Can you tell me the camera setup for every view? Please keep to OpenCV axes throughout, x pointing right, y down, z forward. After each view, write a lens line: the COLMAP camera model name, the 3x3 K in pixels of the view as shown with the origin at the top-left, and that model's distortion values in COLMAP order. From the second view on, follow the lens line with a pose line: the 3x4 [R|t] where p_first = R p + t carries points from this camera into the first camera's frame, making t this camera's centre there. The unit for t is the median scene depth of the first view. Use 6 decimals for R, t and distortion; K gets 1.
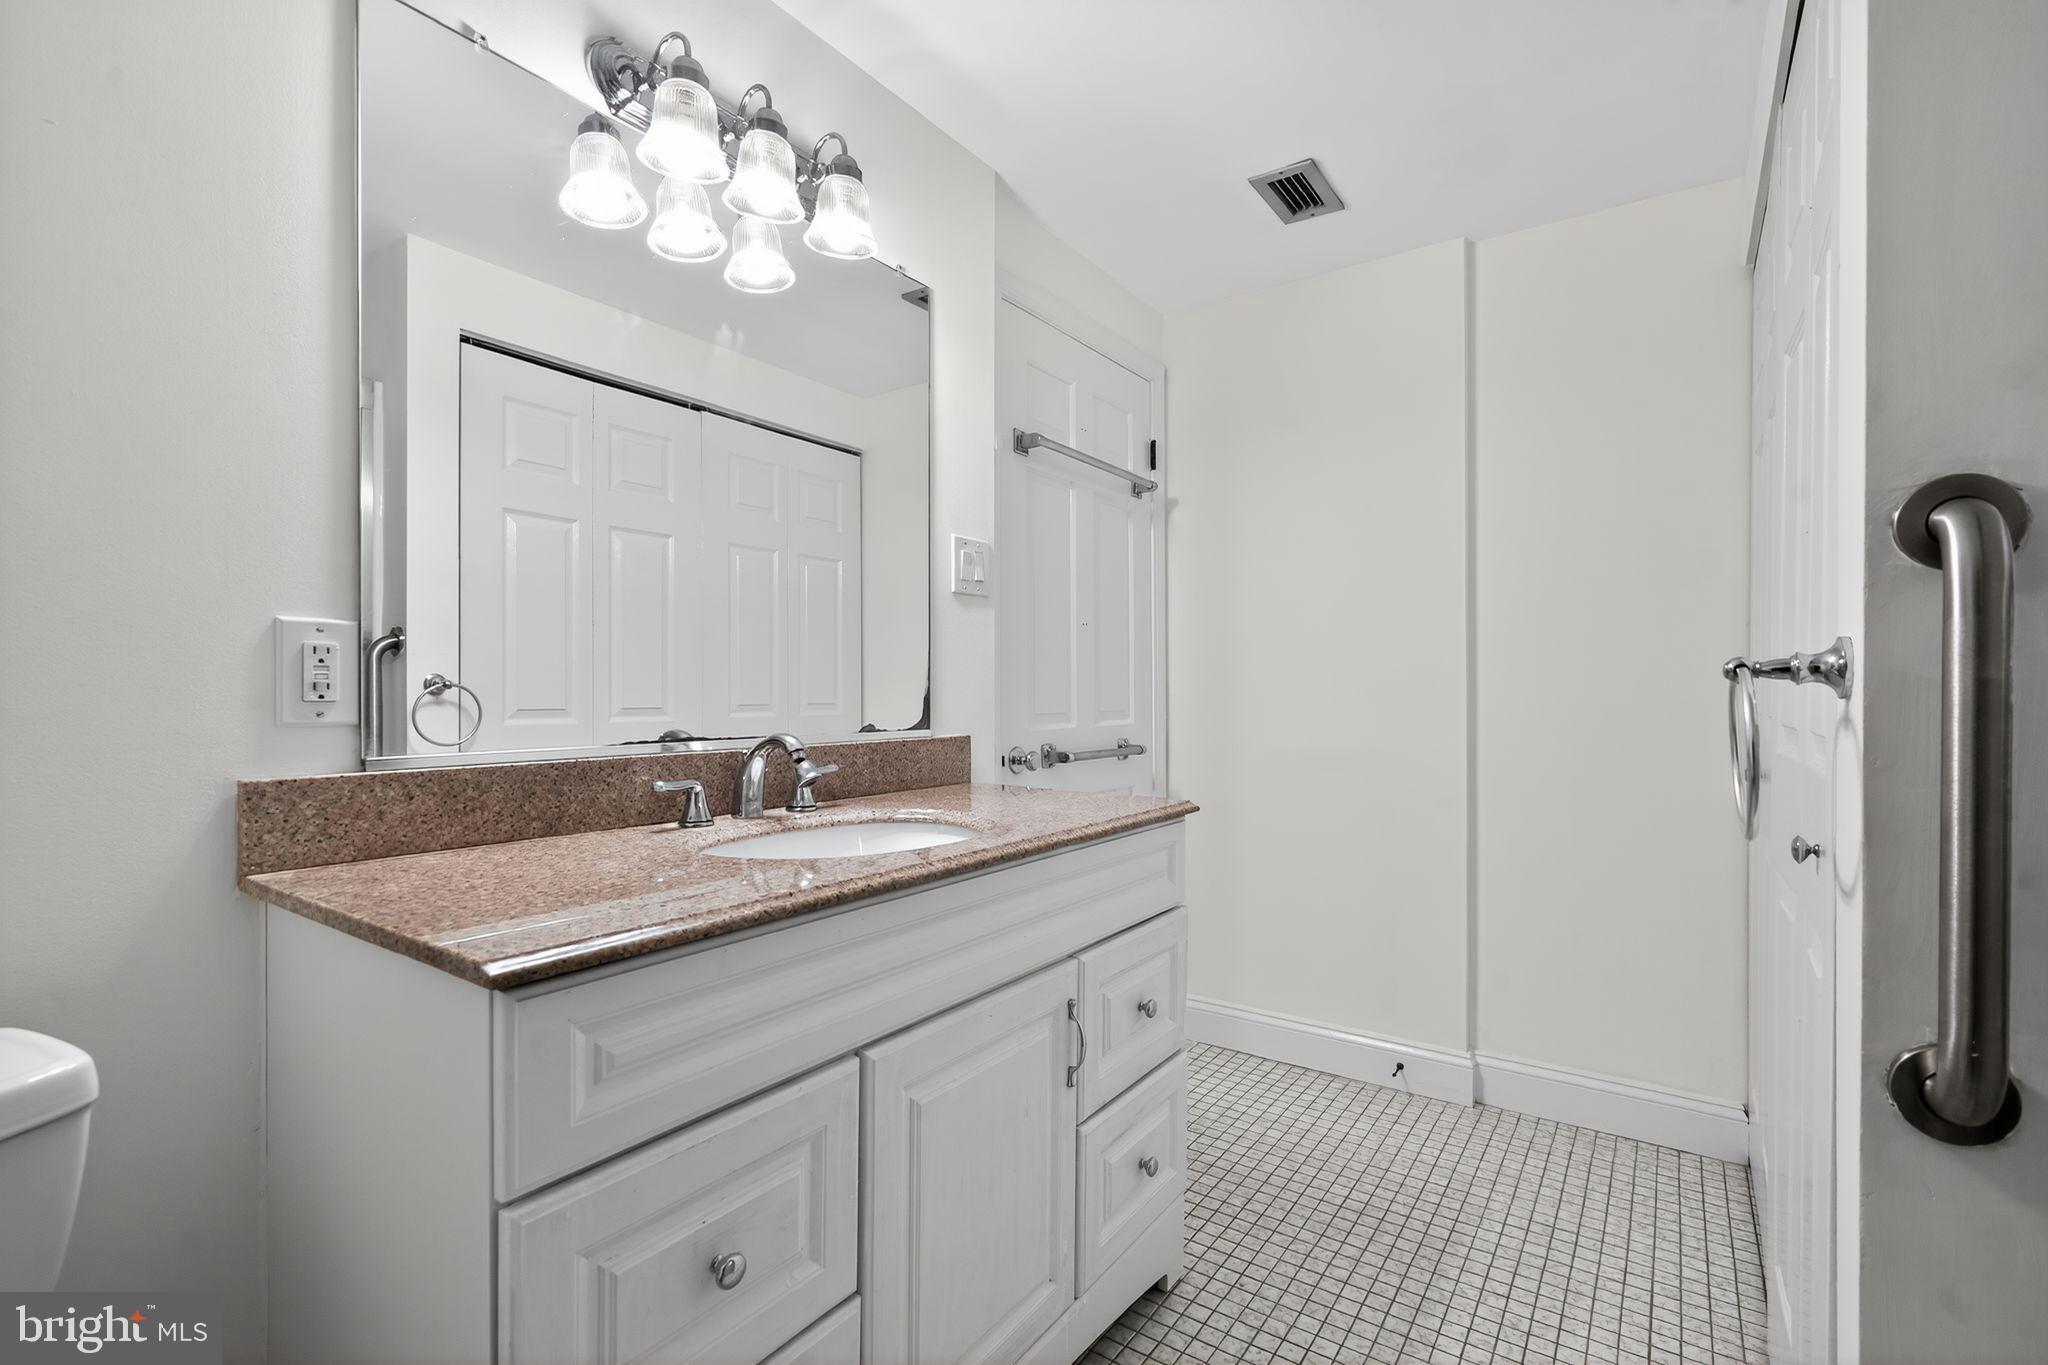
lens RADIAL K [[918.9, 0, 1028.3], [0, 918.9, 695.3], [0, 0, 1]] dist [-0.004861, 0.001583]
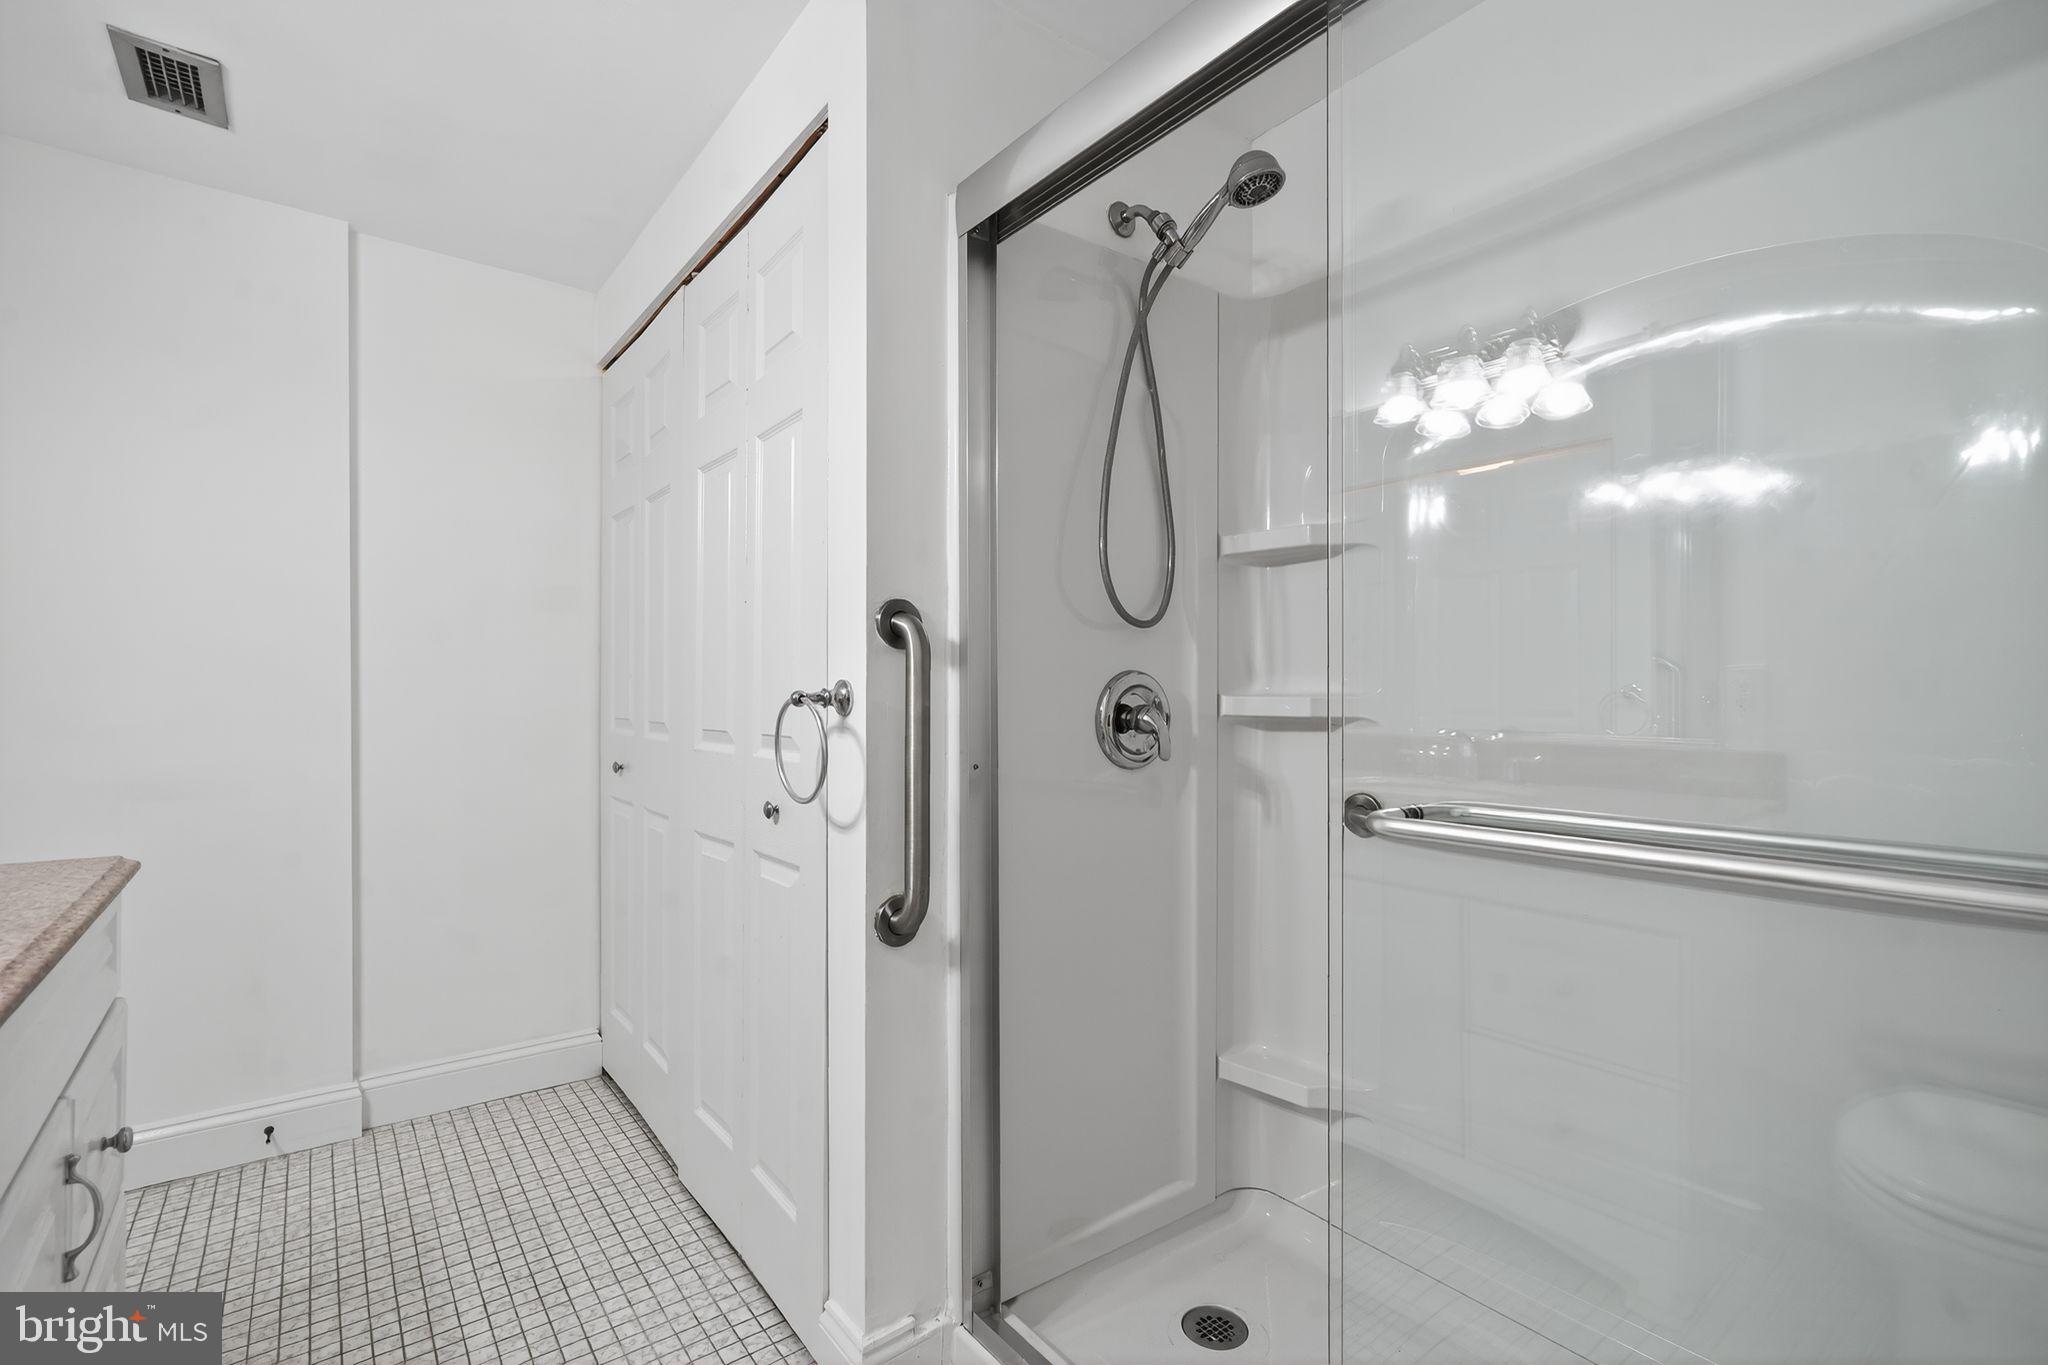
lens RADIAL K [[918.9, 0, 1032.7], [0, 918.9, 687.0], [0, 0, 1]] dist [-0.004861, 0.001583]
pose [[0.286162, 0.010404, 0.958125, -0.292500], [-0.002024, 0.999945, -0.010254, -0.014911], [-0.958179, 0.000995, 0.286168, 0.065039]]
